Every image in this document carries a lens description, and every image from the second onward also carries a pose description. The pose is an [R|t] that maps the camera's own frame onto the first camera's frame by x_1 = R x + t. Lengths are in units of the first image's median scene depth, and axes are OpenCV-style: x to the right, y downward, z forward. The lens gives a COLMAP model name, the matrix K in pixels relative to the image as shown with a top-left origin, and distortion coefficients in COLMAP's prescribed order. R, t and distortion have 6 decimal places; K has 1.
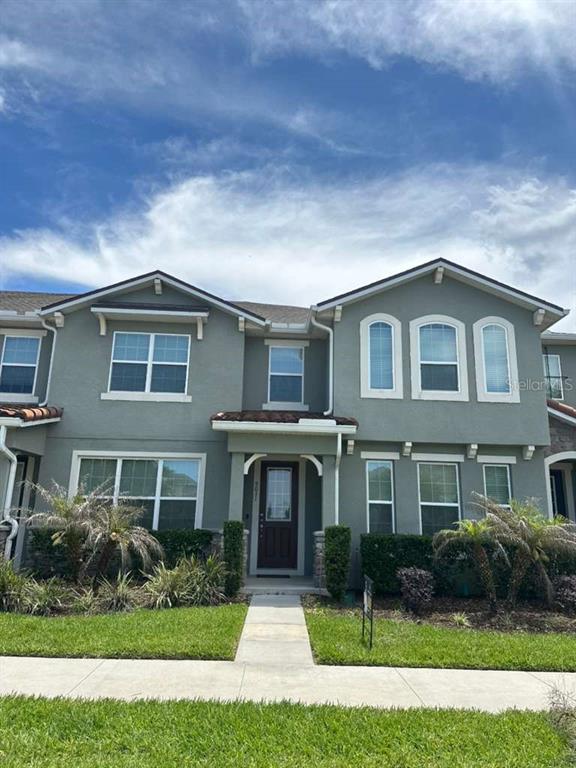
lens RADIAL K [[536.9, 0, 288.0], [0, 536.9, 384.0], [0, 0, 1]] dist [0.115013, -0.132889]
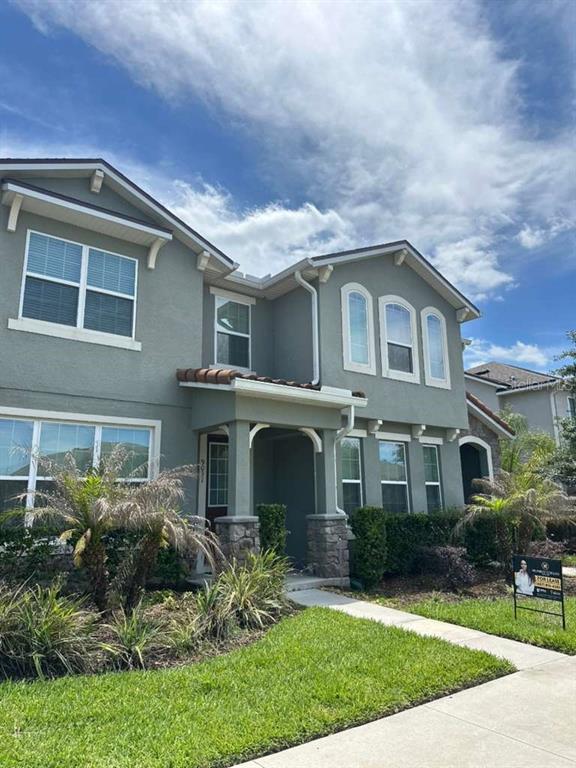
lens RADIAL K [[536.6, 0, 289.7], [0, 536.6, 387.3], [0, 0, 1]] dist [0.093681, -0.120973]
pose [[0.817334, 0.090387, 0.569031, -0.443807], [-0.107011, 0.994249, -0.004223, 0.066674], [-0.566140, -0.057441, 0.822306, 0.281976]]
